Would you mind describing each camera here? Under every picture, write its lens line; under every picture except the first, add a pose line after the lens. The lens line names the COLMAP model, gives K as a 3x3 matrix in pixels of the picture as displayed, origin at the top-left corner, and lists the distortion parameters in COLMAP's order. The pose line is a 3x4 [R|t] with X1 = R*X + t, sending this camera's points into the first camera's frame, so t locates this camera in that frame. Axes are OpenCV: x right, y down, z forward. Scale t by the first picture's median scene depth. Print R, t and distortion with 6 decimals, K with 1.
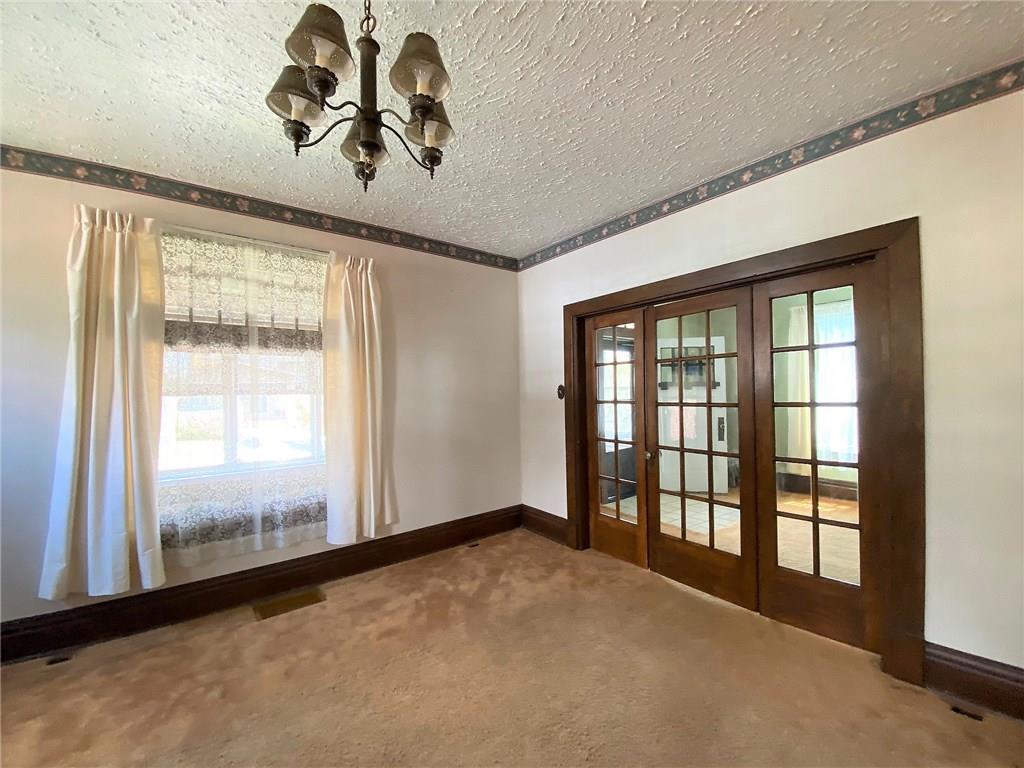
lens RADIAL K [[414.9, 0, 514.4], [0, 414.9, 387.3], [0, 0, 1]] dist [0.025366, -0.032793]
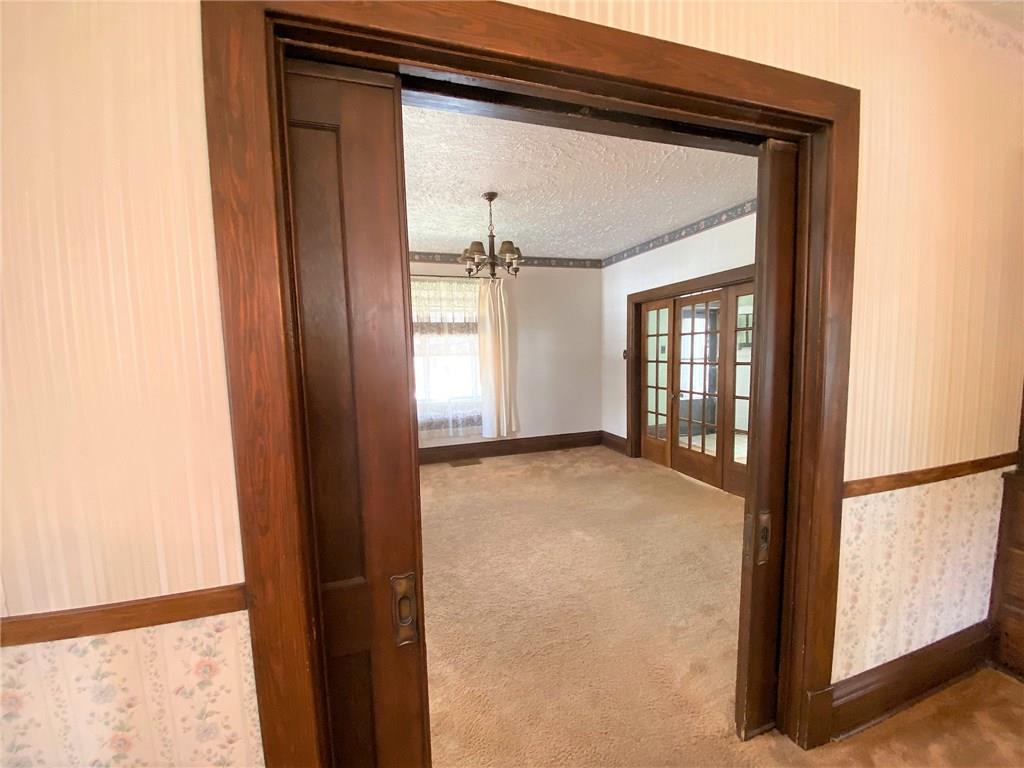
lens RADIAL K [[421.0, 0, 508.4], [0, 421.0, 386.4], [0, 0, 1]] dist [0.064839, -0.034564]
pose [[0.938282, 0.020445, -0.345267, 0.305017], [0.015316, 0.994816, 0.100531, -0.041825], [0.345533, -0.099615, 0.933105, -0.695892]]
